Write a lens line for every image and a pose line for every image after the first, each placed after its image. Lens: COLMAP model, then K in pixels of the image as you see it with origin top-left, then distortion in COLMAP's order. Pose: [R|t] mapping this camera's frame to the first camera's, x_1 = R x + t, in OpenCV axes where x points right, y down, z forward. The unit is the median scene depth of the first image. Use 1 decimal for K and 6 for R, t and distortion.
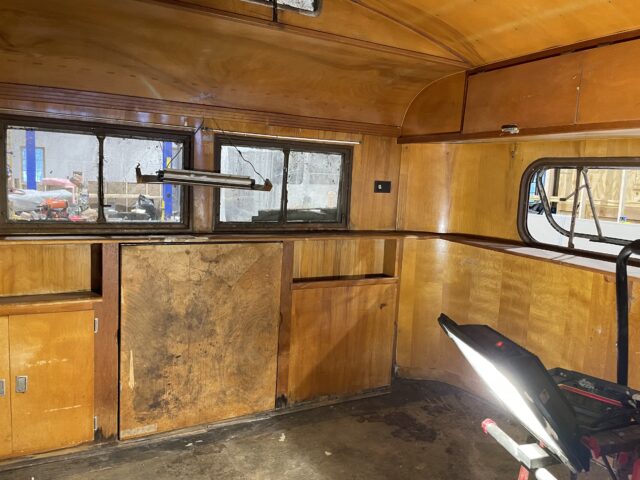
lens RADIAL K [[484.8, 0, 320.0], [0, 484.8, 240.0], [0, 0, 1]] dist [0.115624, -0.146361]
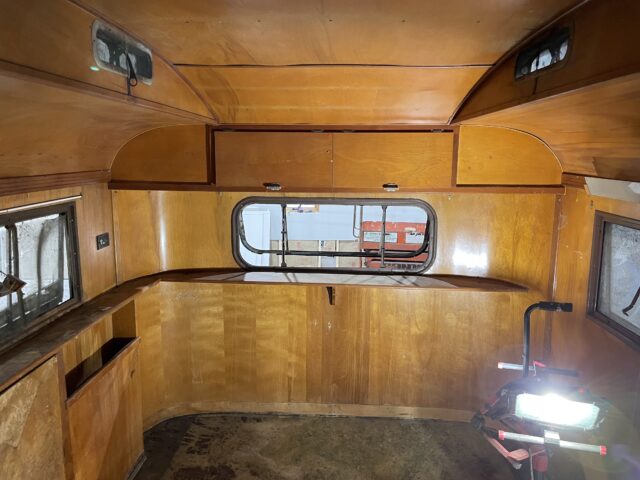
lens RADIAL K [[484.8, 0, 320.0], [0, 484.8, 240.0], [0, 0, 1]] dist [0.115624, -0.146361]
pose [[0.504207, -0.197765, 0.840634, -0.439946], [0.131217, 0.979667, 0.151770, -0.210122], [-0.853556, 0.033782, 0.519905, 0.251566]]
